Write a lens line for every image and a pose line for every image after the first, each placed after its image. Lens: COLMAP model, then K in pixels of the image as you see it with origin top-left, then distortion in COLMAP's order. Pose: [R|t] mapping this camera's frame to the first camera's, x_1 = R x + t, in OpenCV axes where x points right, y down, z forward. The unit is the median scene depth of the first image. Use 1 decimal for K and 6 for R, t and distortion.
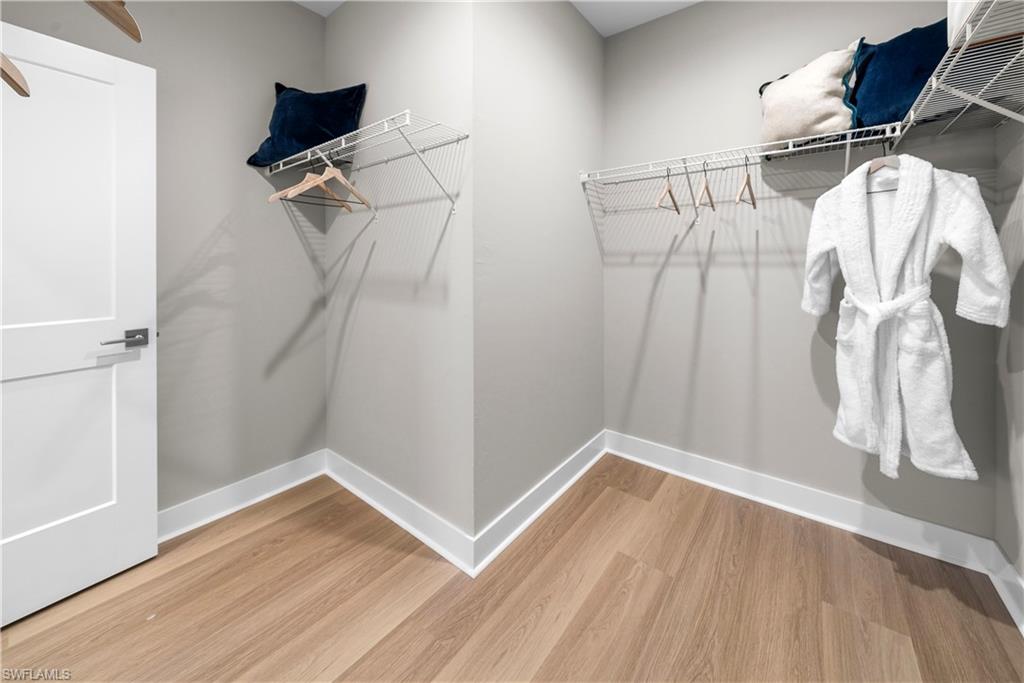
lens RADIAL K [[387.7, 0, 511.4], [0, 387.7, 257.1], [0, 0, 1]] dist [-0.002265, -0.000220]
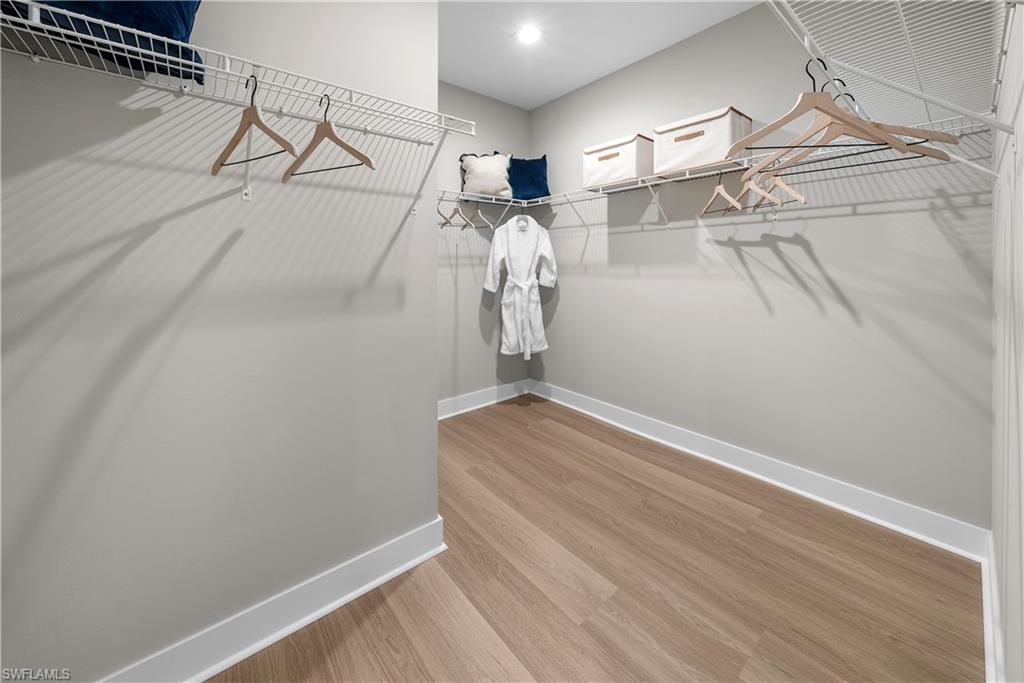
lens RADIAL K [[380.6, 0, 525.5], [0, 380.6, 257.9], [0, 0, 1]] dist [-0.000394, -0.000148]
pose [[0.189682, 0.014604, 0.981737, -1.064015], [-0.008183, 0.999878, -0.013292, 0.009421], [-0.981812, -0.005512, 0.189778, 0.541513]]
